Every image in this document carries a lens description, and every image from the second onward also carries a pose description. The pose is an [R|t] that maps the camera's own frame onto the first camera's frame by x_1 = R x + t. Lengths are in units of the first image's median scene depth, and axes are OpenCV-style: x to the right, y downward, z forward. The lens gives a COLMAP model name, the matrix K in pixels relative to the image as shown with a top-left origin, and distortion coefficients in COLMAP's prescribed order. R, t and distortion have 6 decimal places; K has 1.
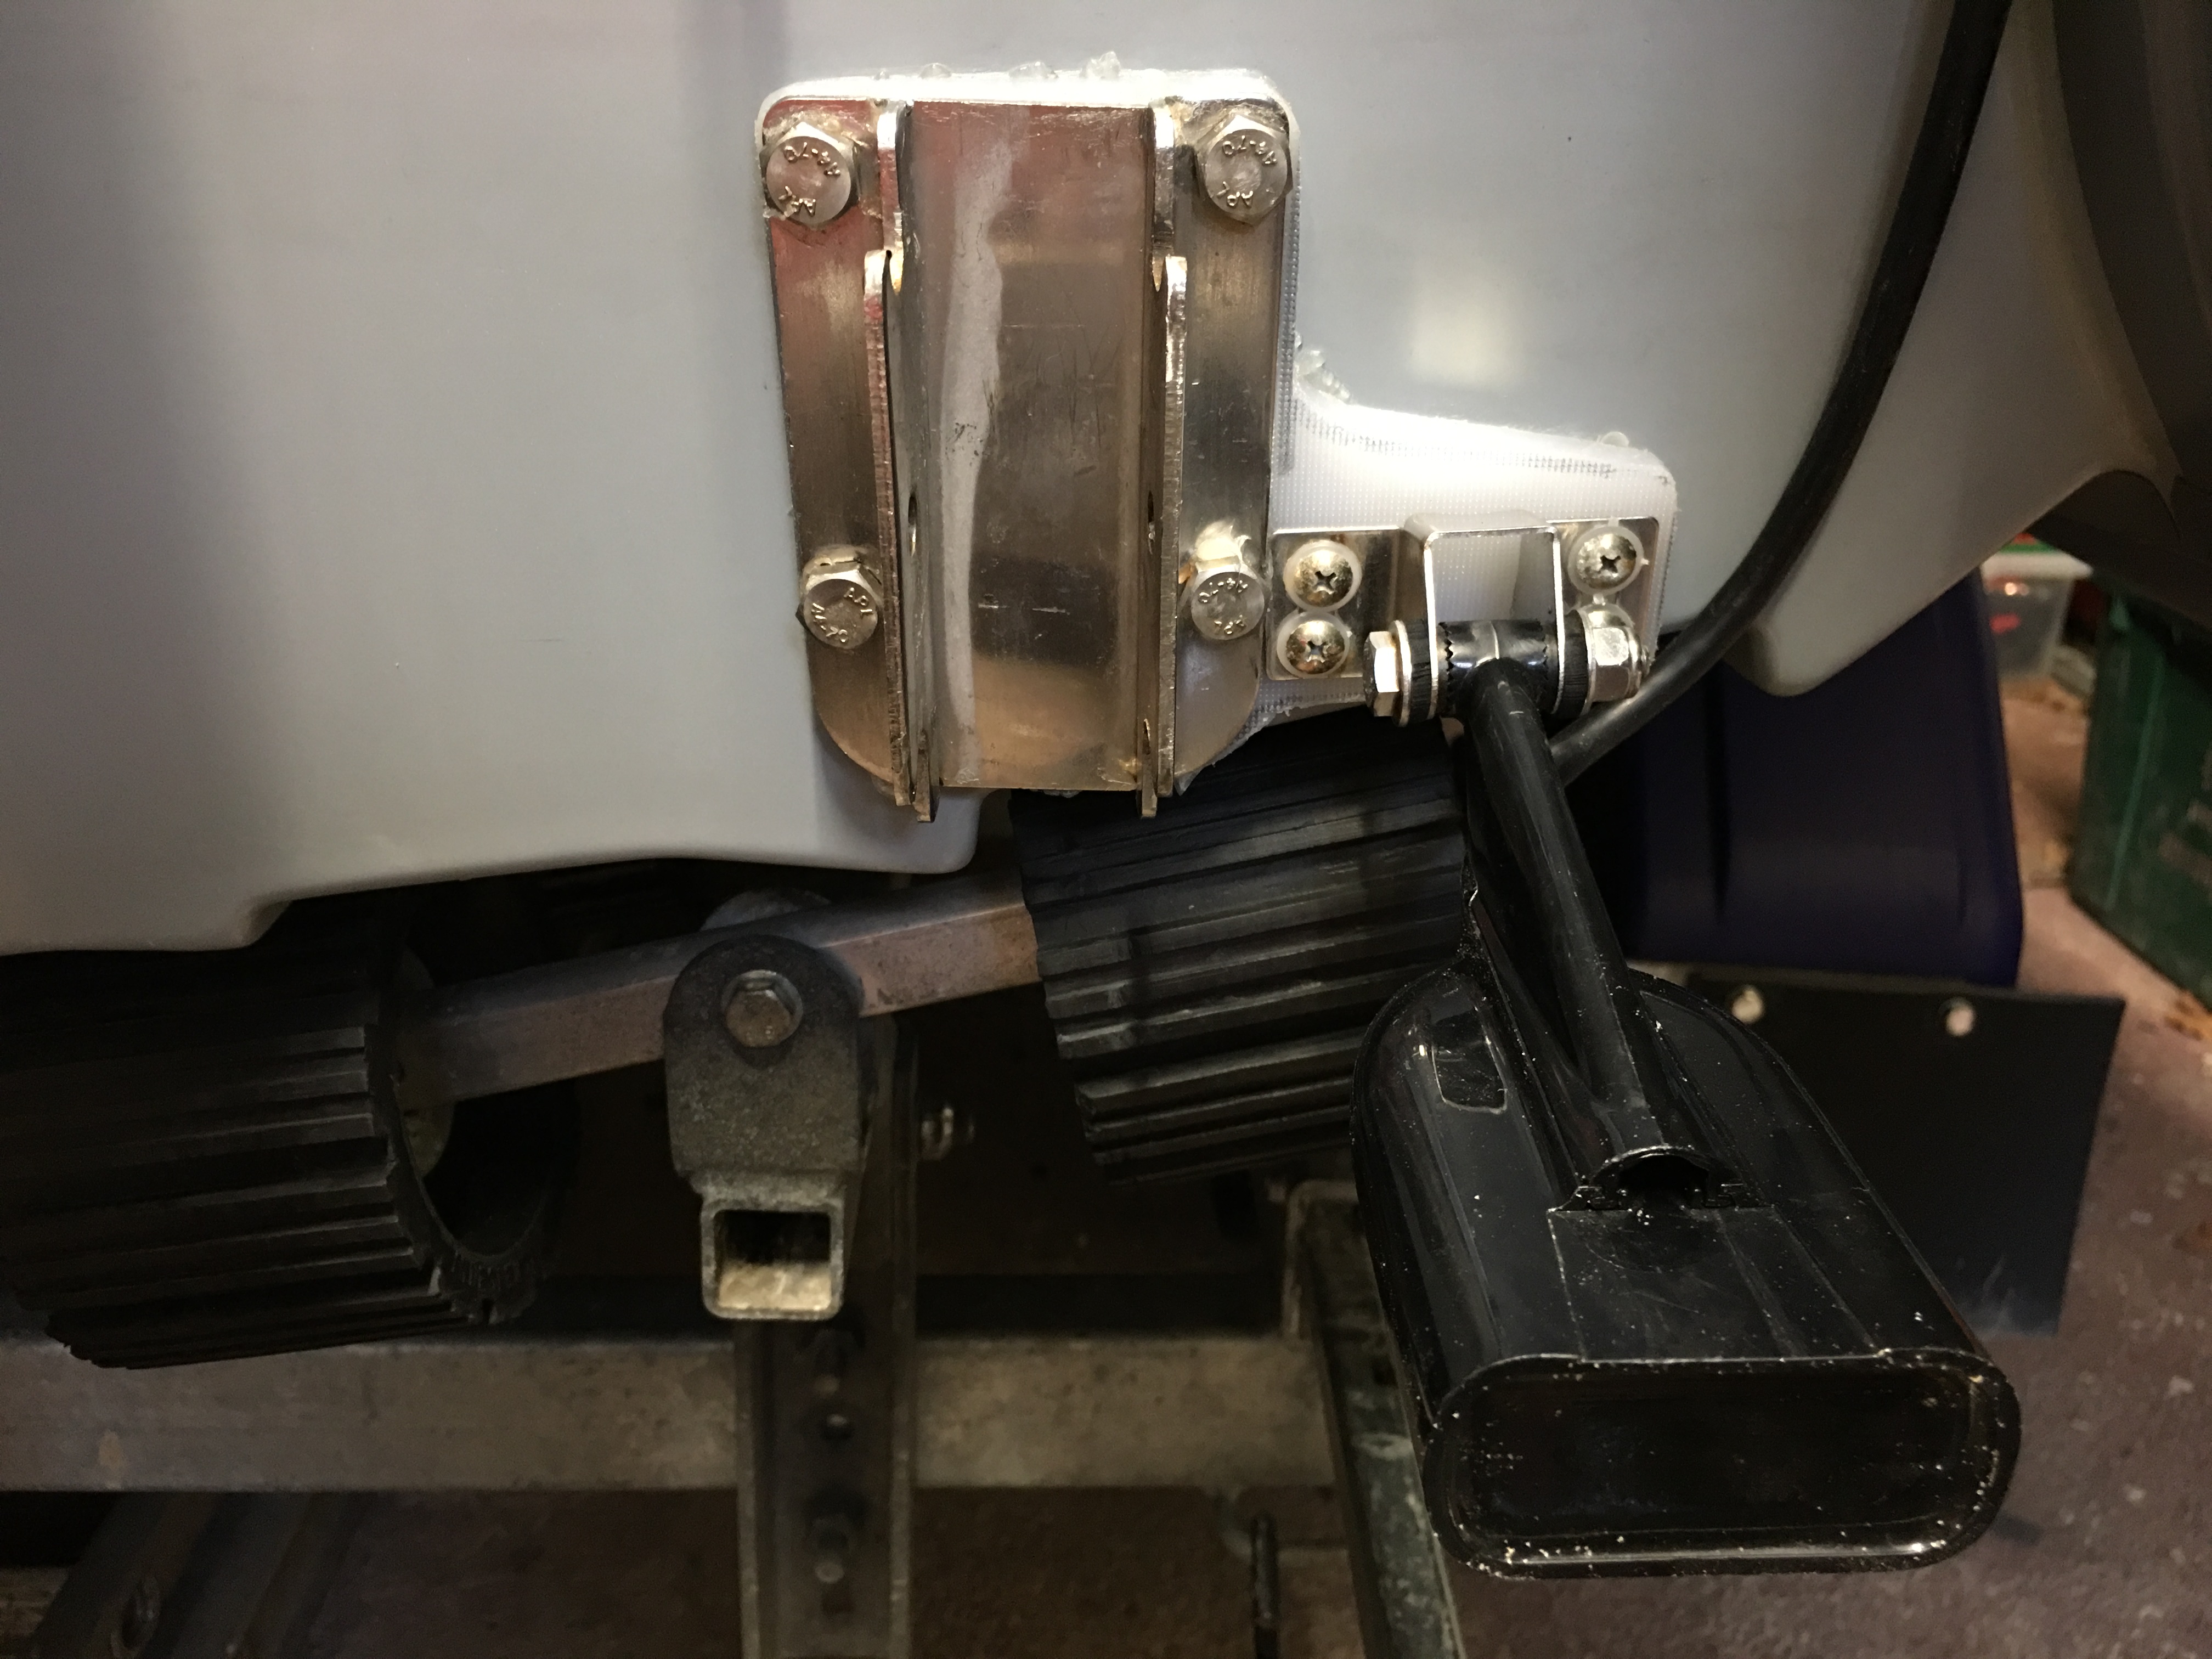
lens RADIAL K [[1874.5, 0, 1106.0], [0, 1874.5, 829.5], [0, 0, 1]] dist [0.068816, -0.099352]
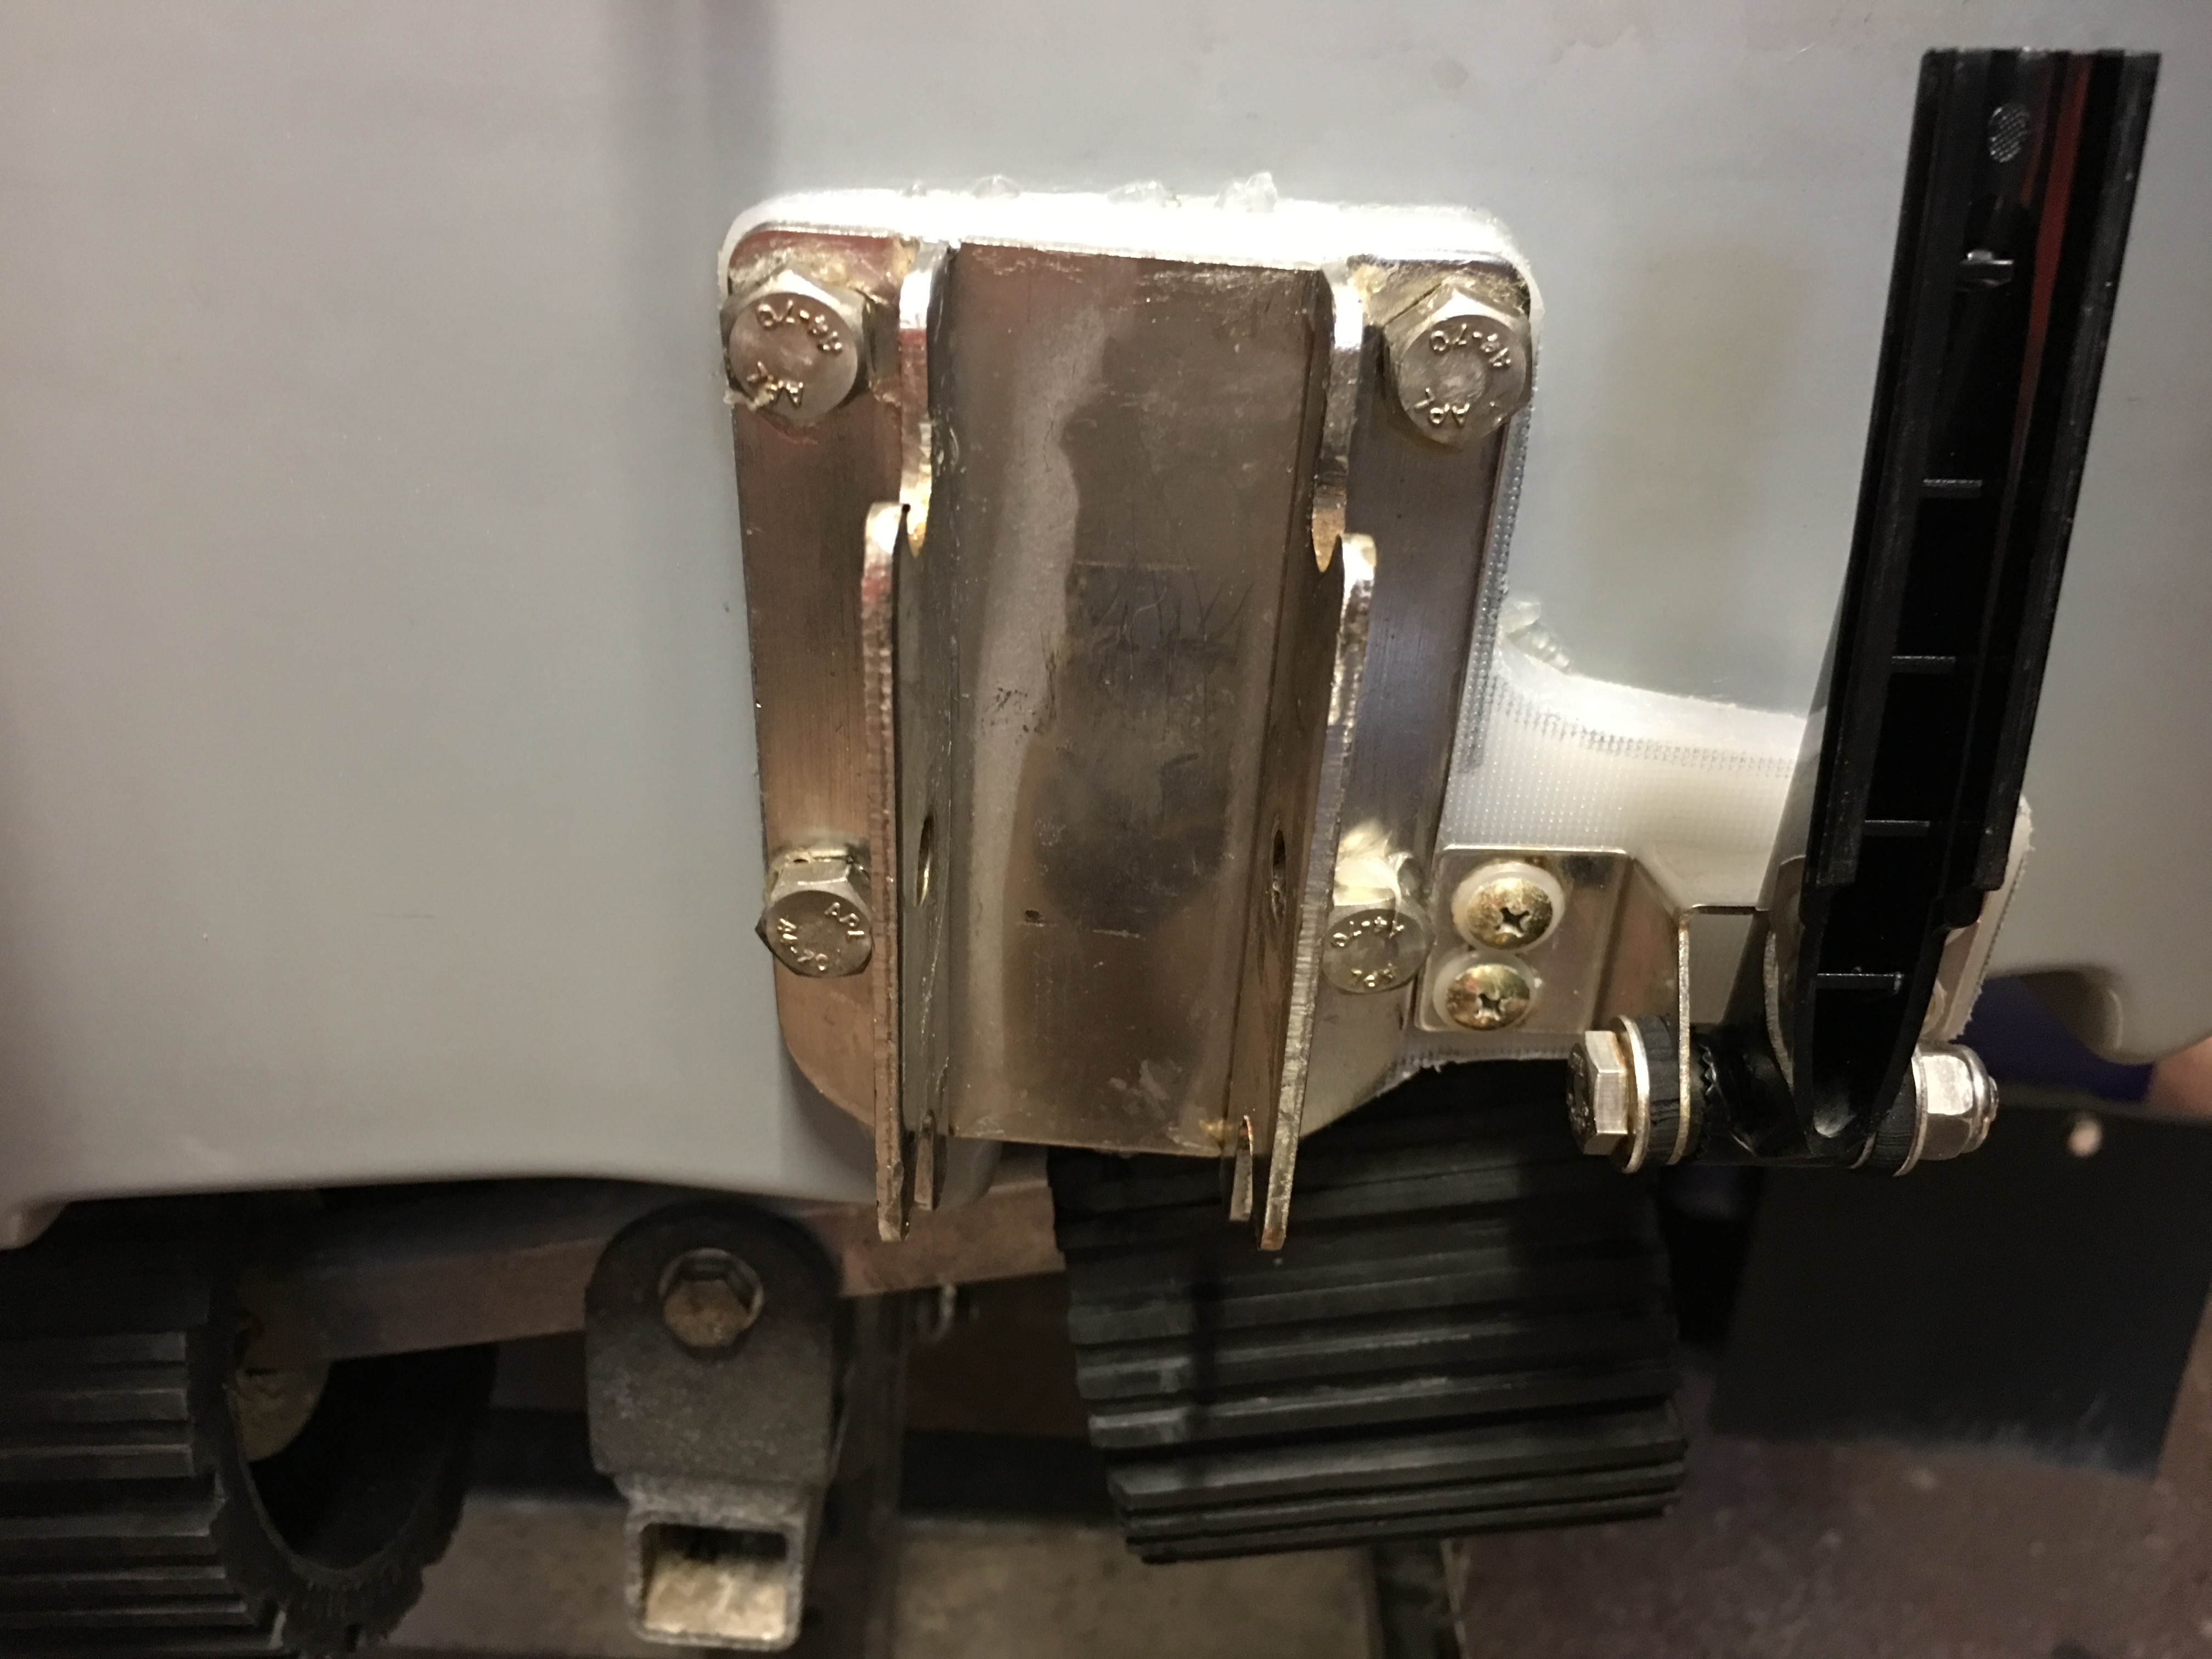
lens RADIAL K [[1890.5, 0, 1106.0], [0, 1890.5, 829.5], [0, 0, 1]] dist [0.061748, -0.104647]
pose [[0.998228, 0.058332, -0.011757, -0.027688], [-0.057663, 0.997037, 0.050907, -0.189099], [0.014692, -0.050139, 0.998634, 0.289715]]
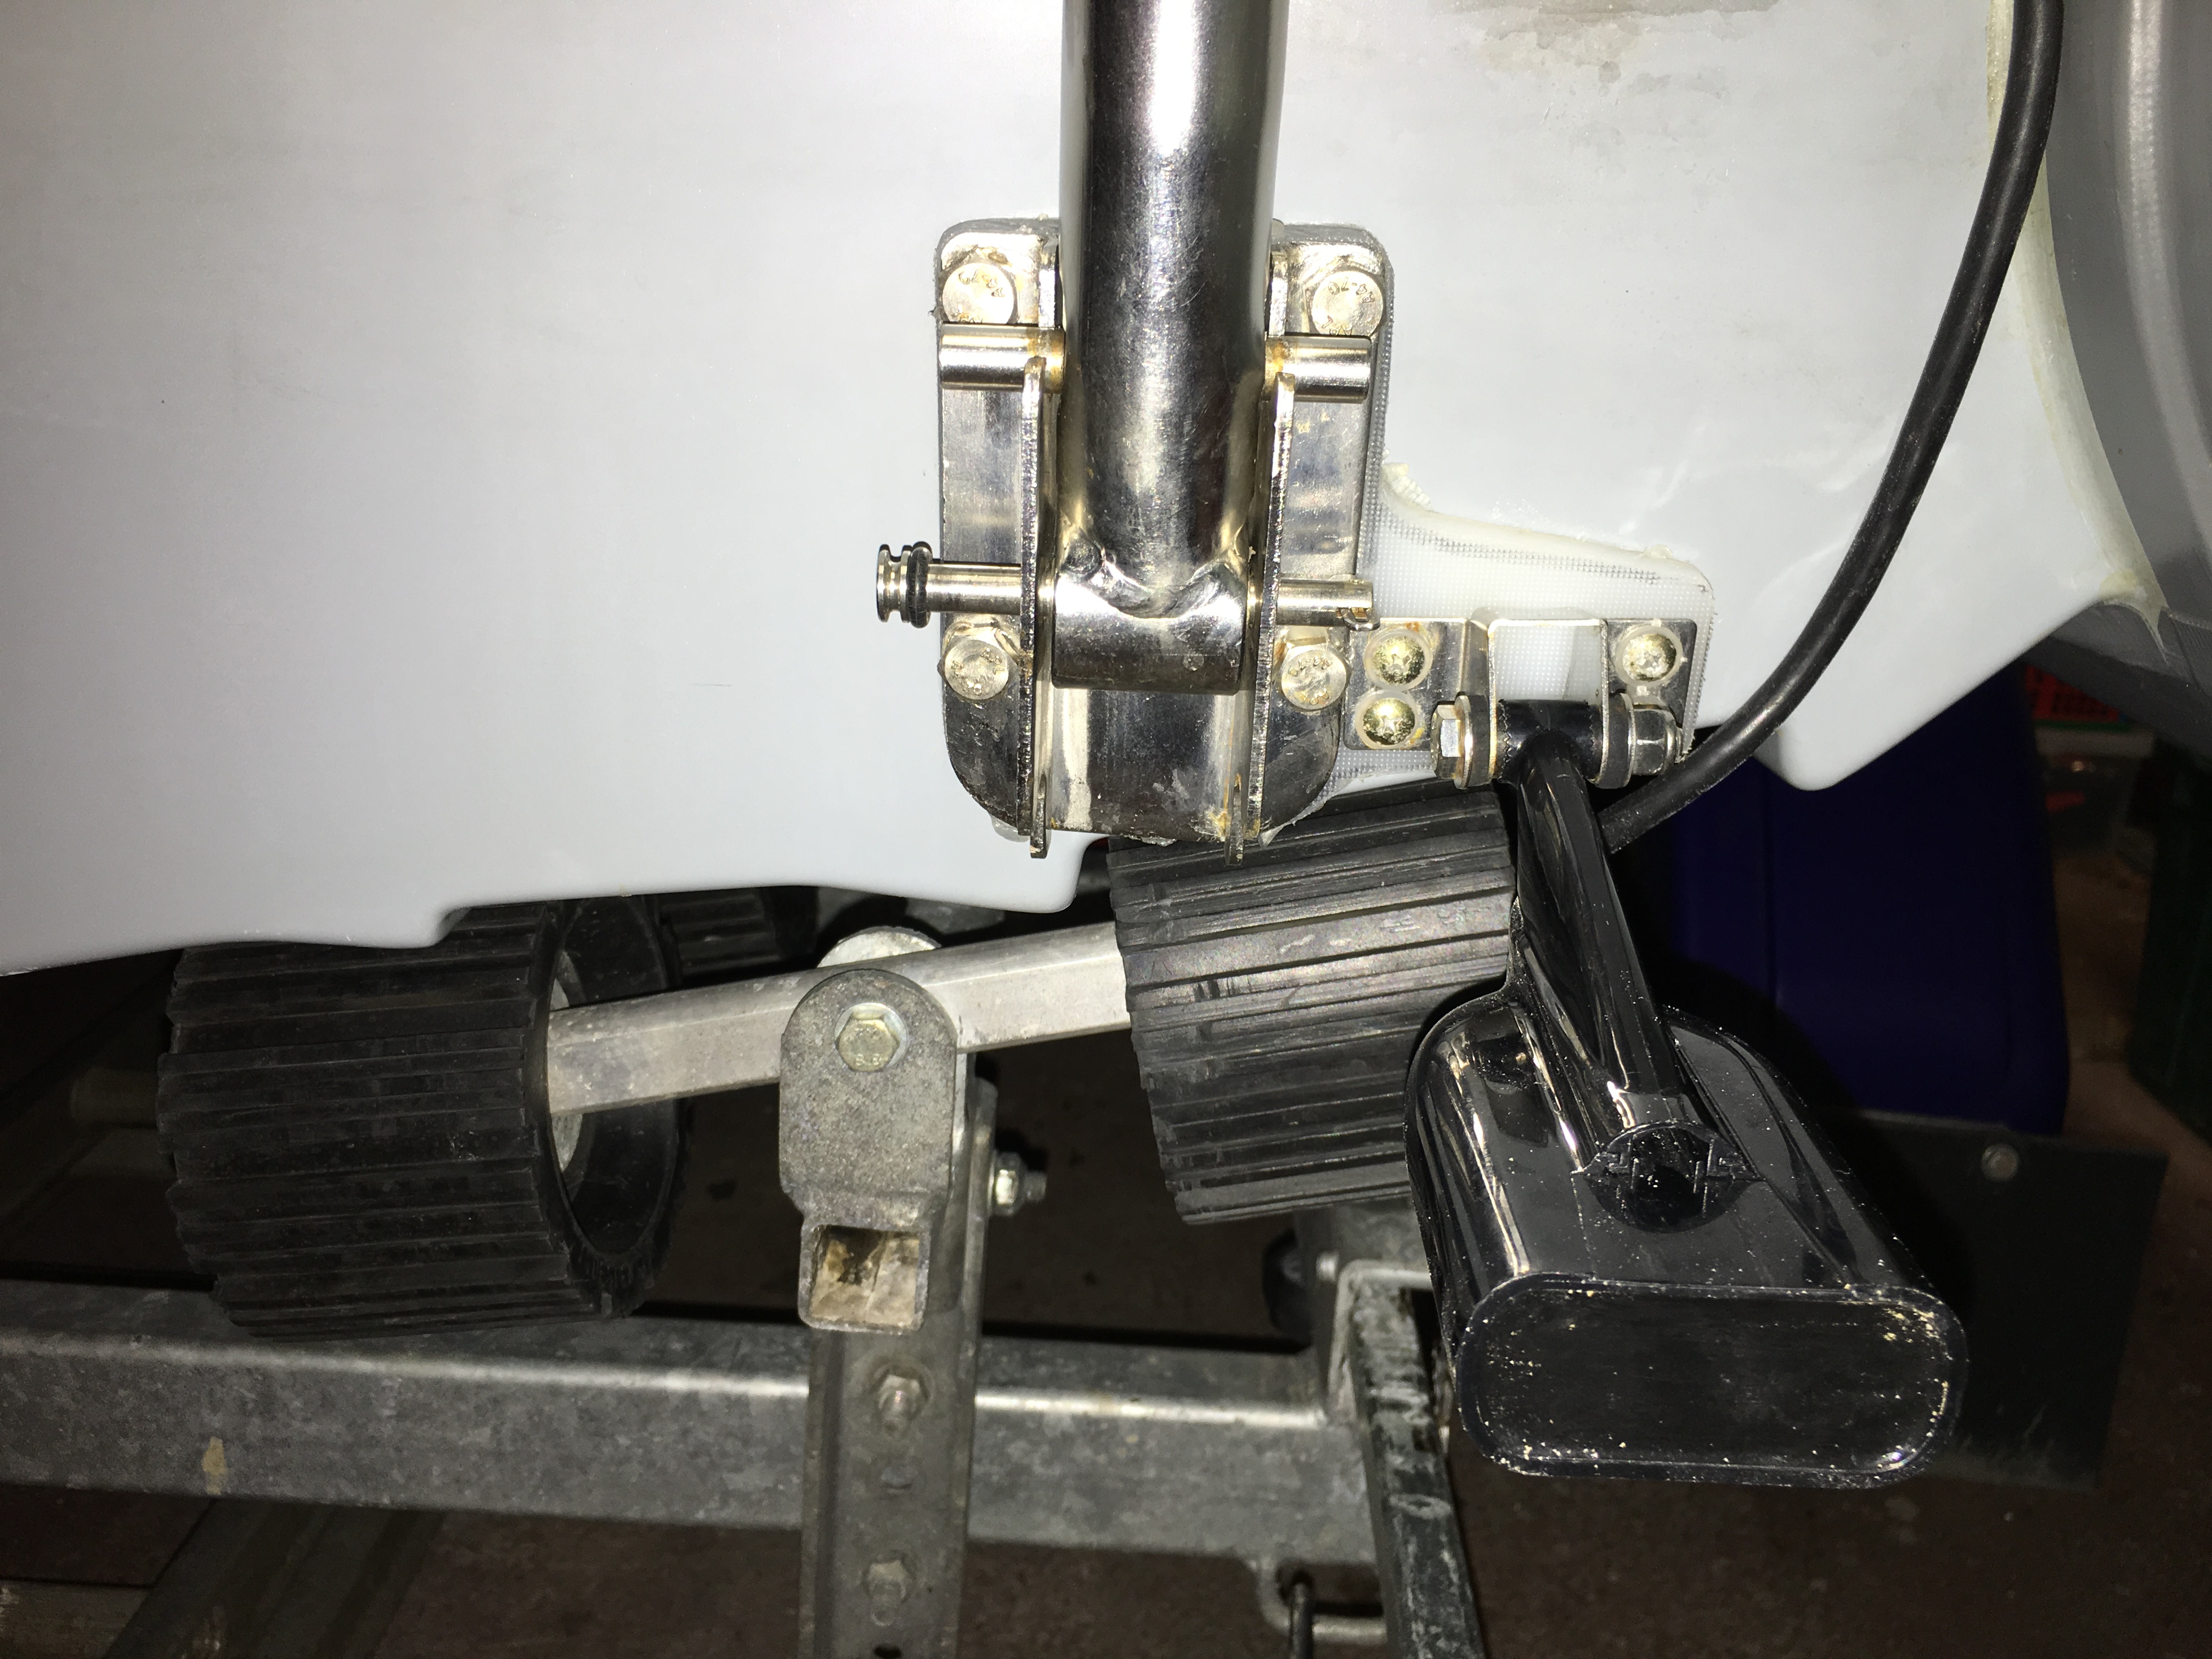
lens RADIAL K [[1874.5, 0, 1106.0], [0, 1874.5, 829.5], [0, 0, 1]] dist [0.068816, -0.099352]
pose [[0.998225, 0.048971, -0.033879, -0.017721], [-0.051372, 0.995930, -0.074055, 0.061754], [0.030114, 0.075664, 0.996678, -0.134284]]
